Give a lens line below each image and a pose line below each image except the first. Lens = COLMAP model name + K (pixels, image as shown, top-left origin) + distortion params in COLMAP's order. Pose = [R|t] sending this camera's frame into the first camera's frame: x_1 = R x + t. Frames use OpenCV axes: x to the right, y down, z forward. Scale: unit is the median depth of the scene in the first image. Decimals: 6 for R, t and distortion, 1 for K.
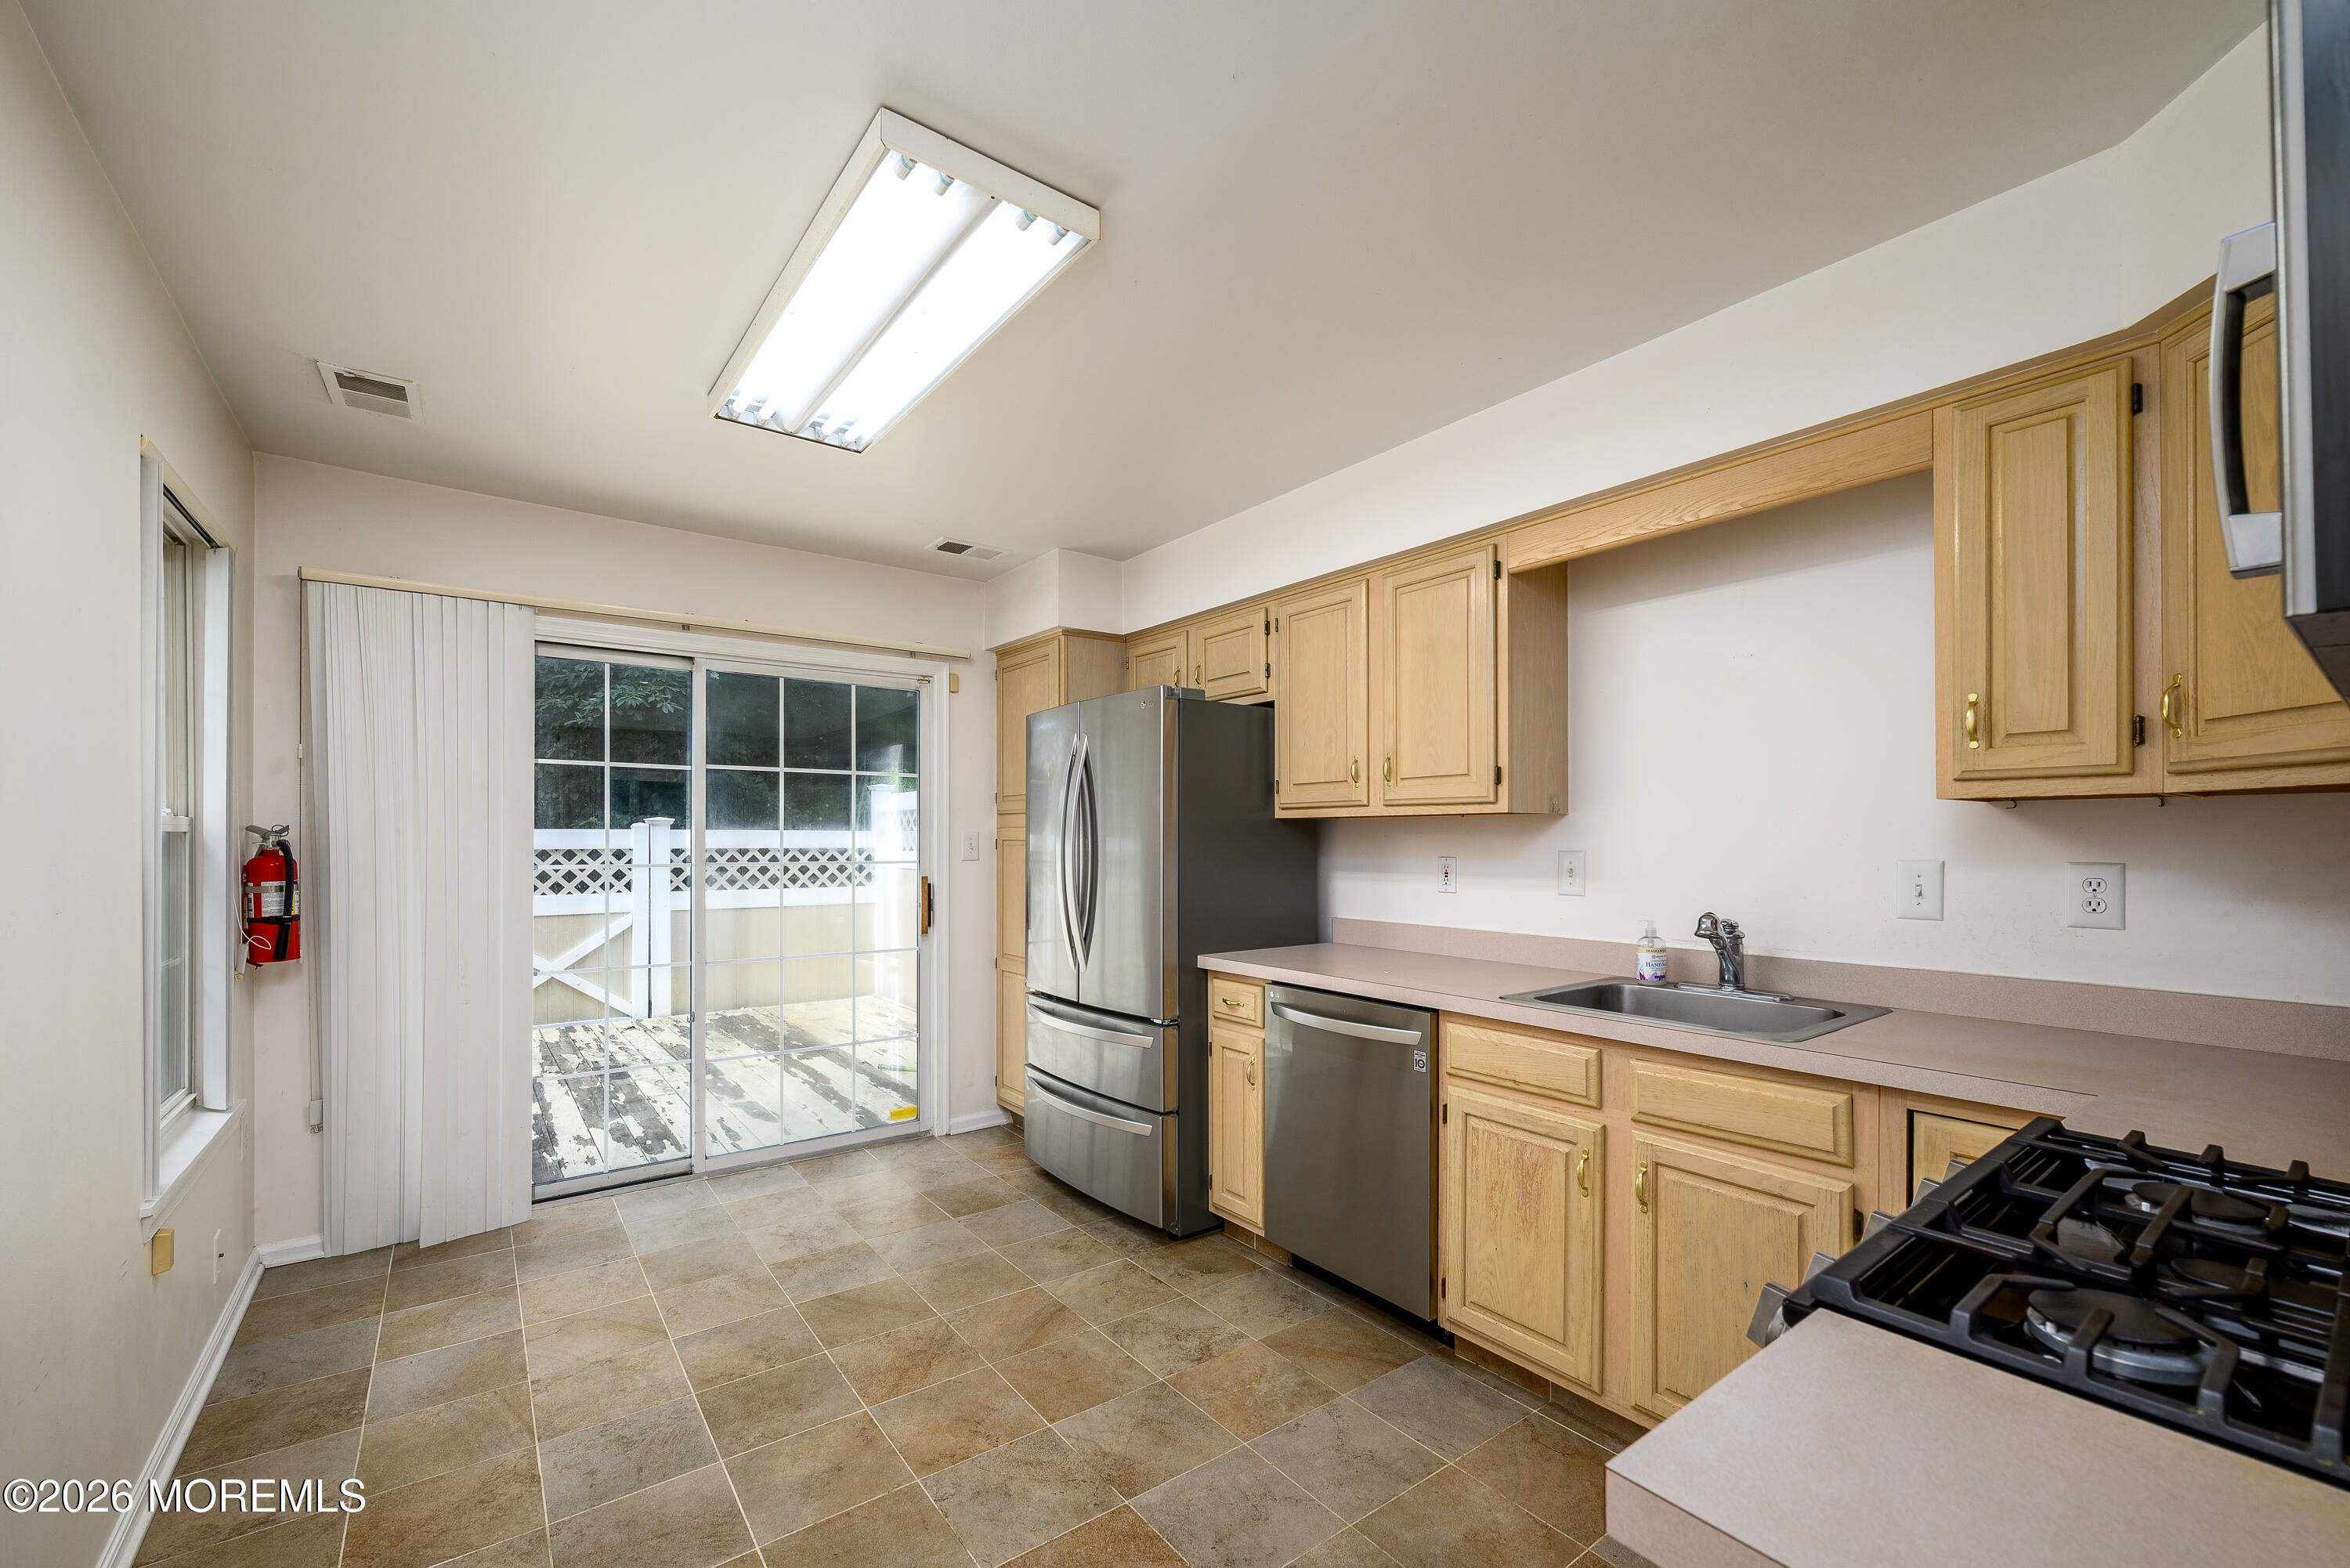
lens RADIAL K [[949.0, 0, 1179.0], [0, 949.0, 818.8], [0, 0, 1]] dist [-0.000997, 0.000061]
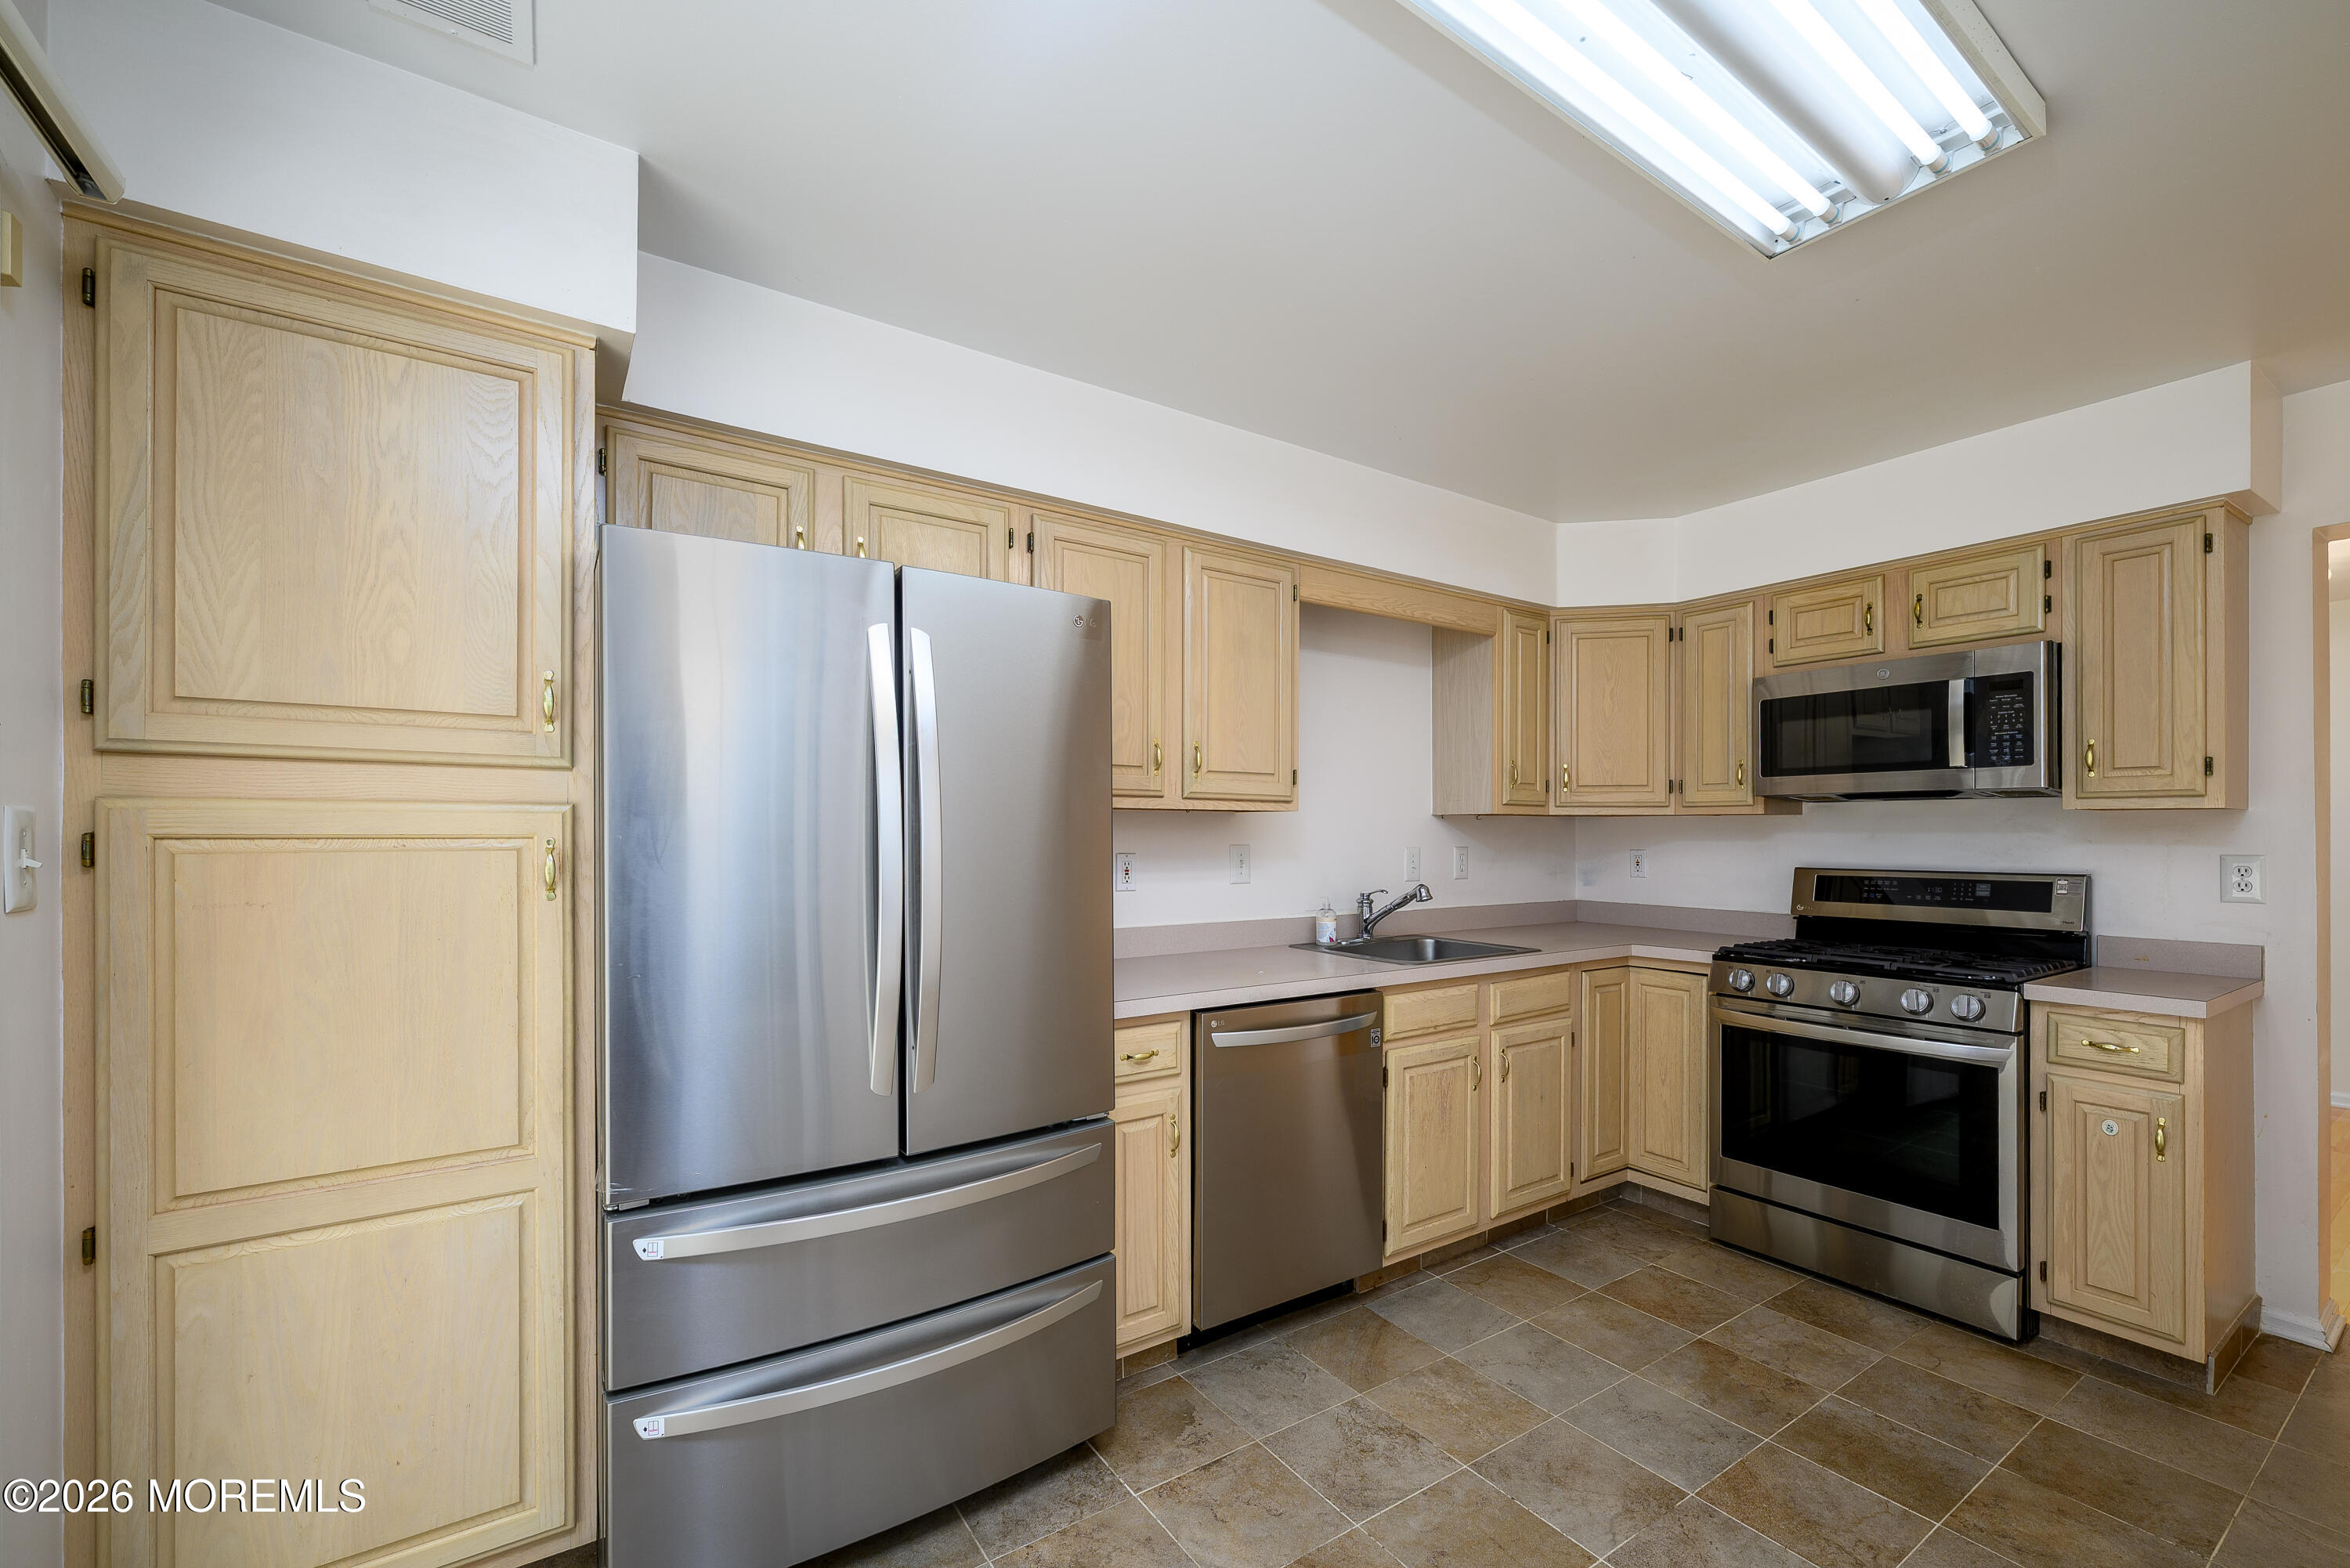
lens RADIAL K [[949.0, 0, 1179.0], [0, 949.0, 818.8], [0, 0, 1]] dist [-0.000997, 0.000061]
pose [[0.060649, 0.011401, 0.998094, -0.876579], [-0.026135, 0.999610, -0.009830, 0.018986], [-0.997817, -0.025489, 0.060923, 1.191560]]
